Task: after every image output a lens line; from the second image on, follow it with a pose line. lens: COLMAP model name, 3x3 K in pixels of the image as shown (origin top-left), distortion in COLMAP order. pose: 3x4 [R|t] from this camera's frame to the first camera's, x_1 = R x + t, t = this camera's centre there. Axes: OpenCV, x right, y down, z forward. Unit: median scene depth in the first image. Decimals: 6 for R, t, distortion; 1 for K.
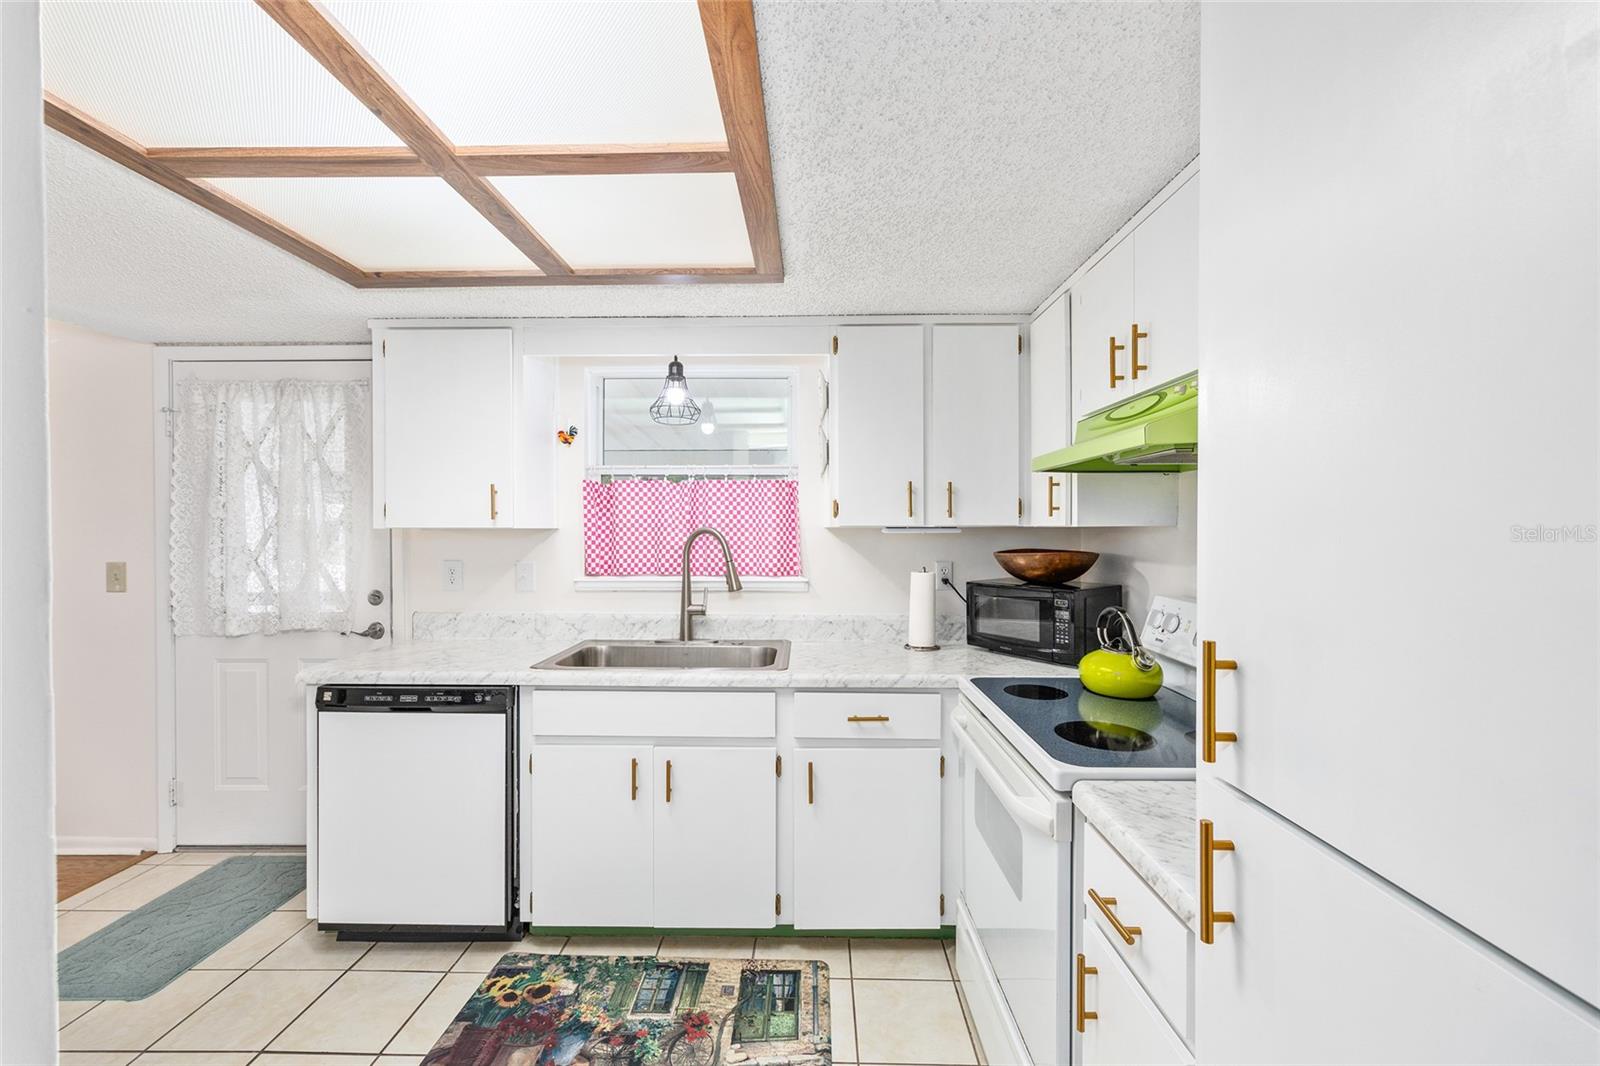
lens RADIAL K [[642.9, 0, 803.3], [0, 642.9, 530.9], [0, 0, 1]] dist [-0.002865, 0.001660]
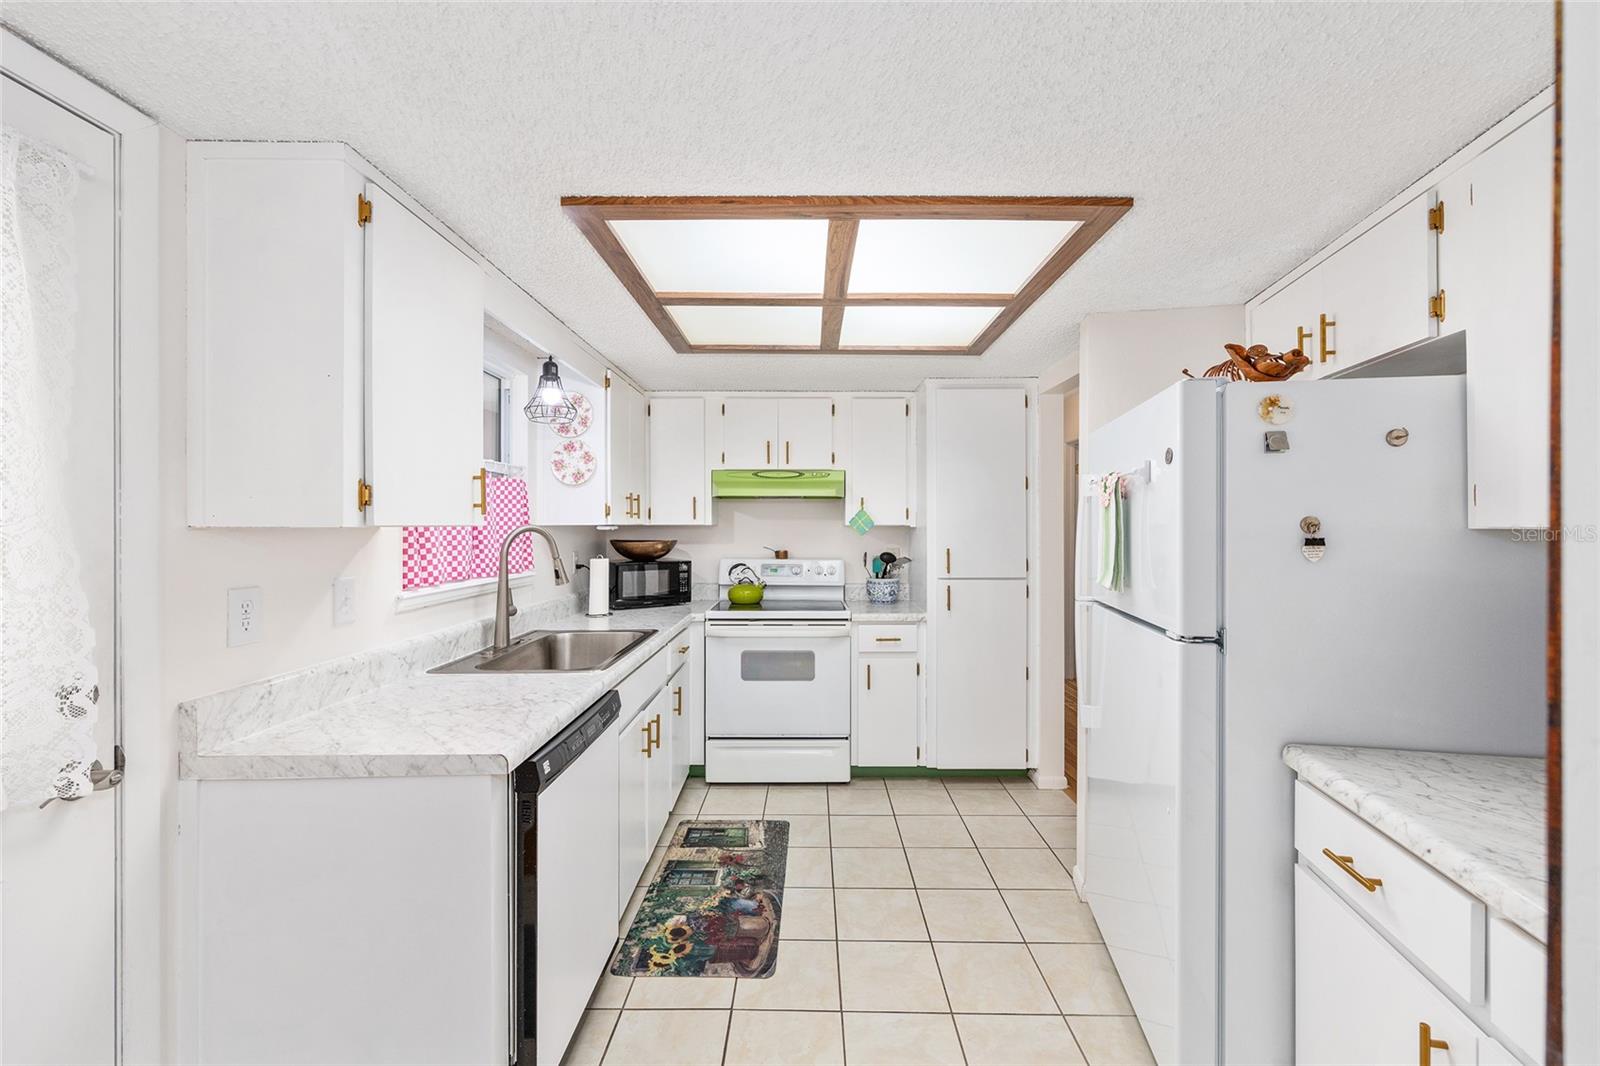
lens RADIAL K [[642.9, 0, 809.2], [0, 642.9, 525.1], [0, 0, 1]] dist [-0.002865, 0.001660]
pose [[-0.010168, 0.001484, 0.999947, -1.524443], [0.005929, 0.999981, -0.001424, -0.002903], [-0.999931, 0.005914, -0.010177, 0.760599]]
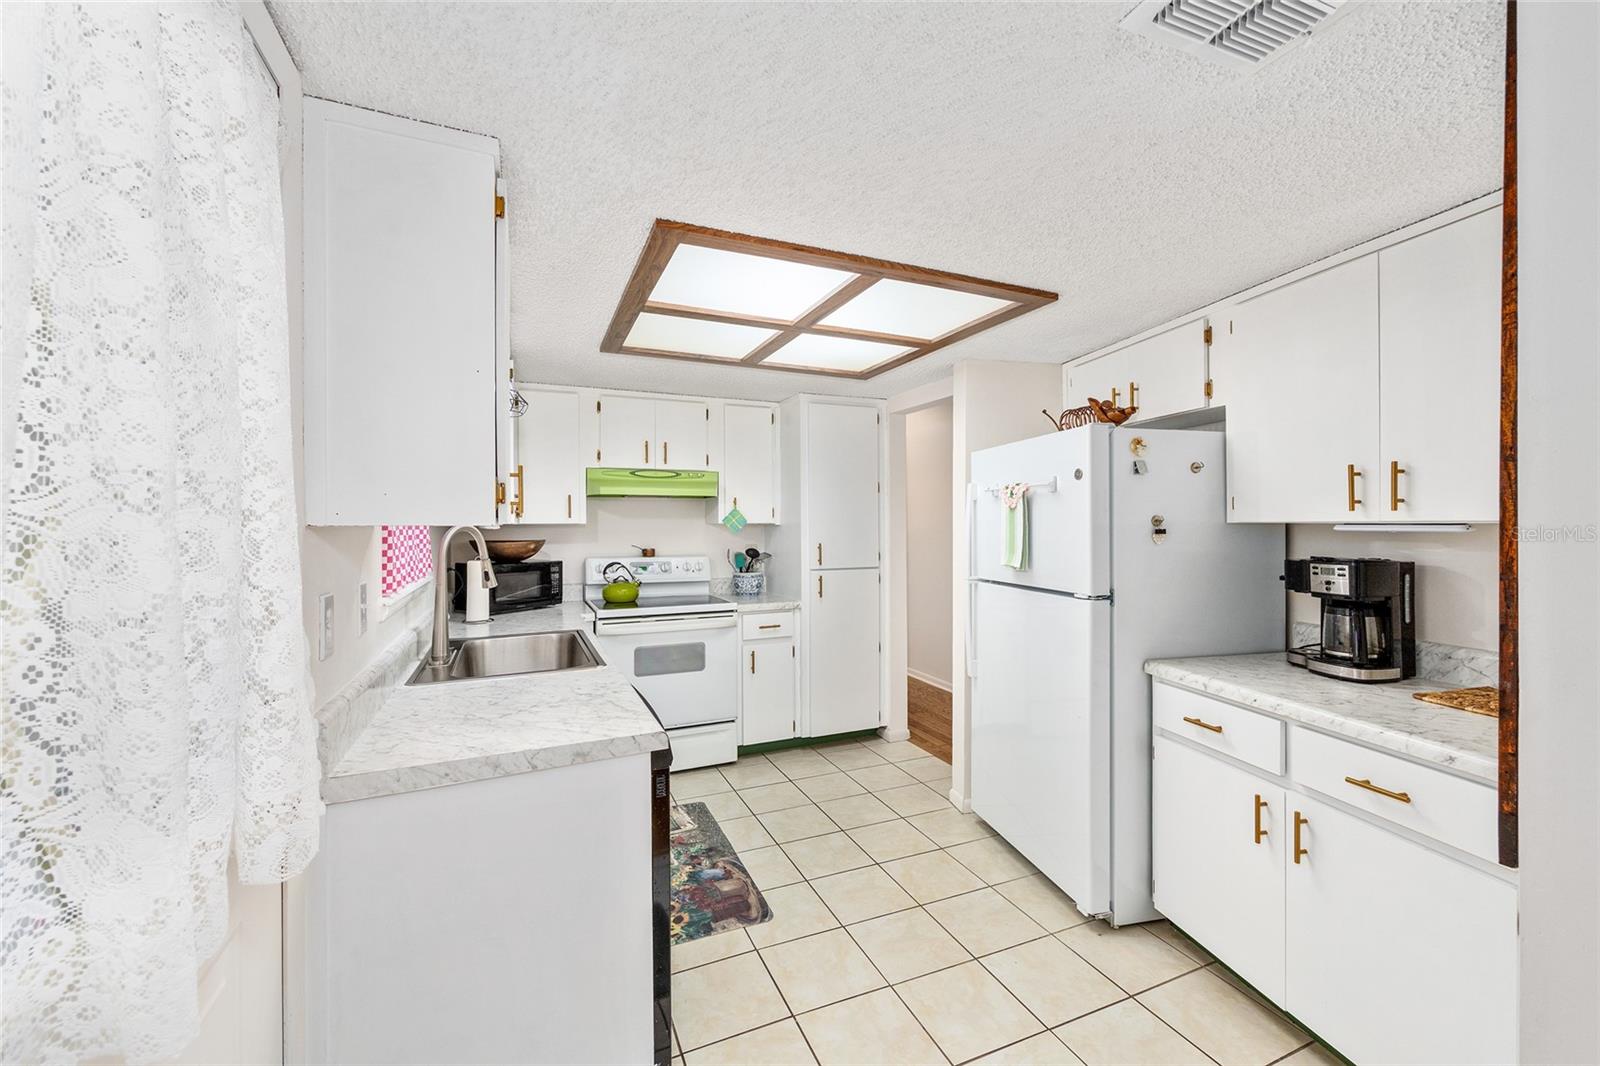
lens RADIAL K [[642.9, 0, 812.9], [0, 642.9, 523.8], [0, 0, 1]] dist [-0.002865, 0.001660]
pose [[-0.417178, 0.003003, 0.908820, -1.591922], [0.010452, 0.999944, 0.001494, -0.003461], [-0.908765, 0.010123, -0.417186, 1.224538]]
